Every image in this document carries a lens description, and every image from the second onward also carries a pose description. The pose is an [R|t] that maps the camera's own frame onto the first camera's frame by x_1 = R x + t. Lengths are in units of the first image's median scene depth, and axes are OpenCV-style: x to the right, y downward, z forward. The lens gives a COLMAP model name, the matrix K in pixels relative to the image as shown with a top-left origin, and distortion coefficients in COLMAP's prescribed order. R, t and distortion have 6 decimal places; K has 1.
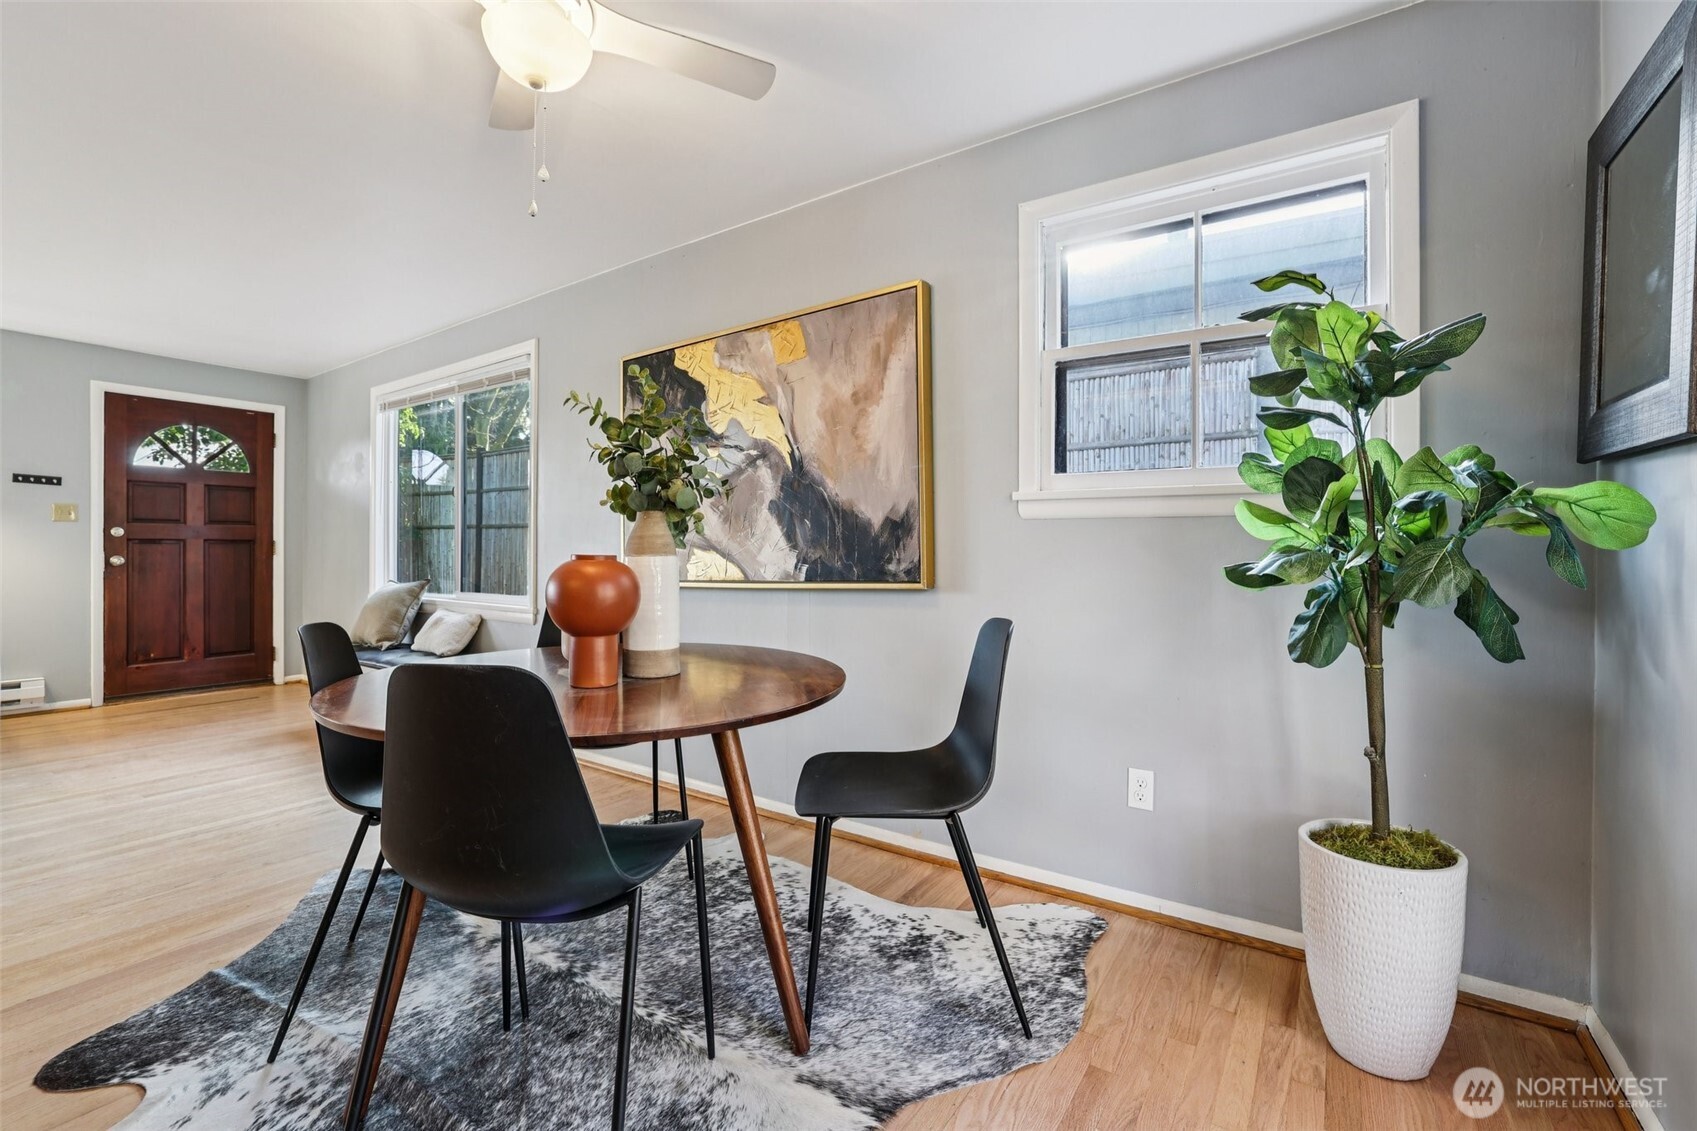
lens RADIAL K [[725.2, 0, 828.4], [0, 725.2, 558.1], [0, 0, 1]] dist [-0.029315, 0.007418]
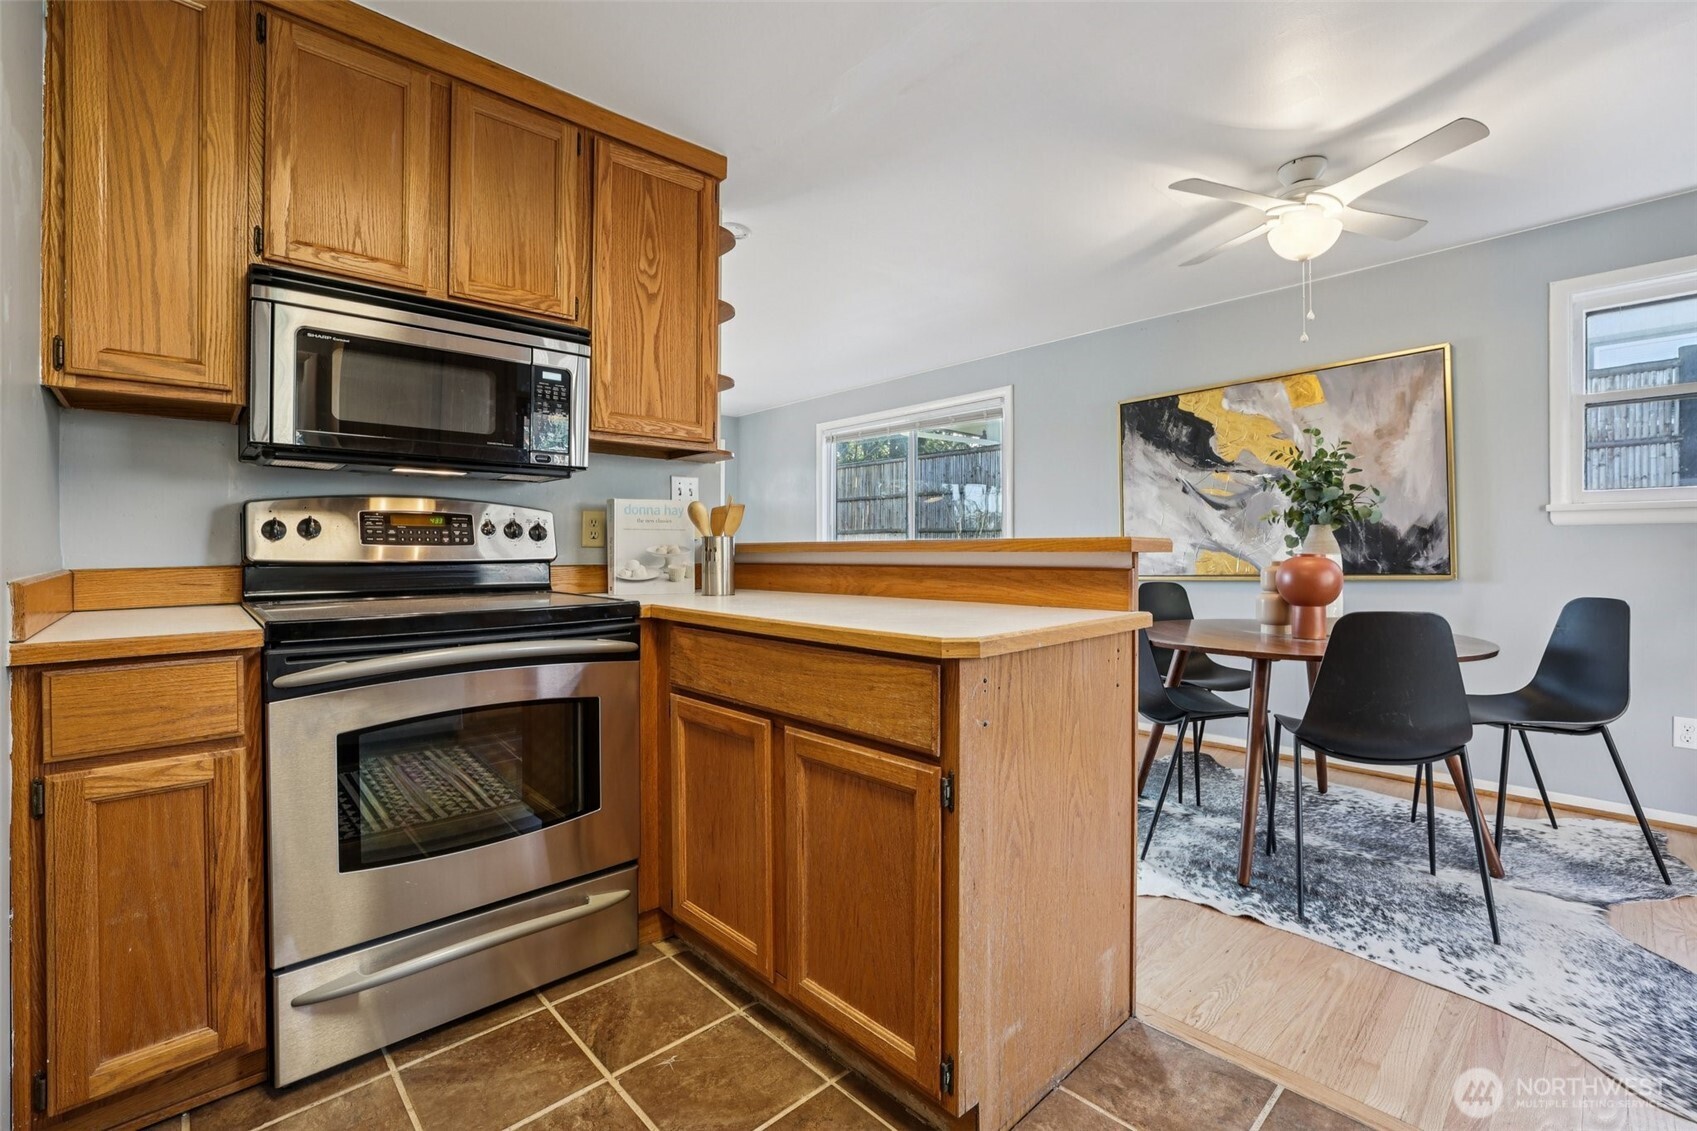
lens RADIAL K [[725.2, 0, 834.9], [0, 725.2, 554.2], [0, 0, 1]] dist [-0.029315, 0.007418]
pose [[0.977345, -0.004609, -0.211602, -0.655486], [0.003311, 0.999973, -0.006490, 0.001007], [0.211626, 0.005642, 0.977334, -0.469483]]
